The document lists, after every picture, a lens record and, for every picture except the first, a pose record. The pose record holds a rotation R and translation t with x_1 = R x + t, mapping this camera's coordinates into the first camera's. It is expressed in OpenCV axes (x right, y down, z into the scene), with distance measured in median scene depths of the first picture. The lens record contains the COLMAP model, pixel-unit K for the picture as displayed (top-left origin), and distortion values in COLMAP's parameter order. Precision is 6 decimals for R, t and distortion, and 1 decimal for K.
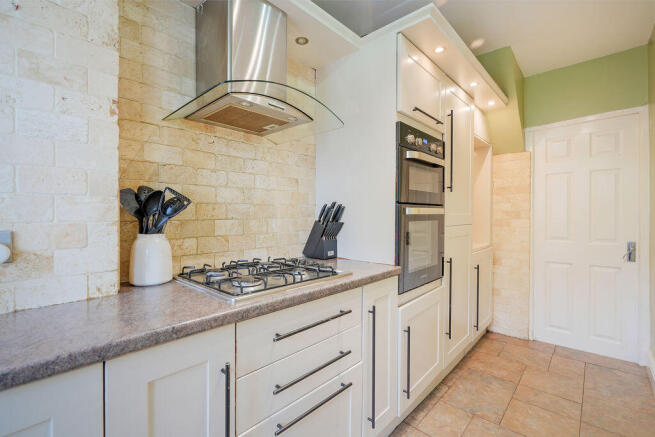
lens RADIAL K [[298.2, 0, 325.7], [0, 298.2, 216.8], [0, 0, 1]] dist [-0.011696, 0.001776]
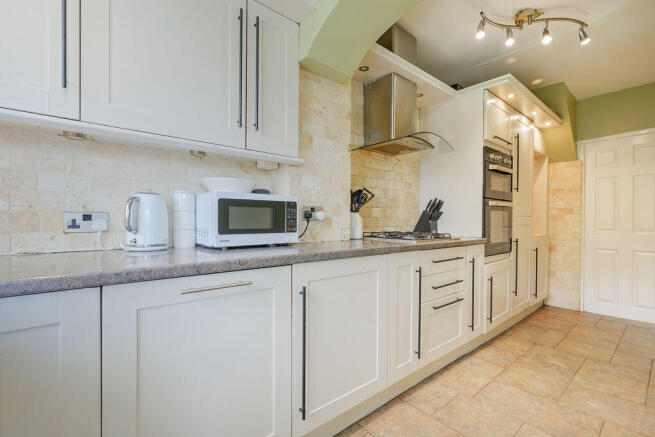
lens RADIAL K [[298.2, 0, 328.4], [0, 298.2, 218.1], [0, 0, 1]] dist [-0.011696, 0.001776]
pose [[0.992208, 0.008112, -0.124329, -0.310408], [-0.009409, 0.999907, -0.009851, 0.068404], [0.124238, 0.010944, 0.992192, -0.538845]]
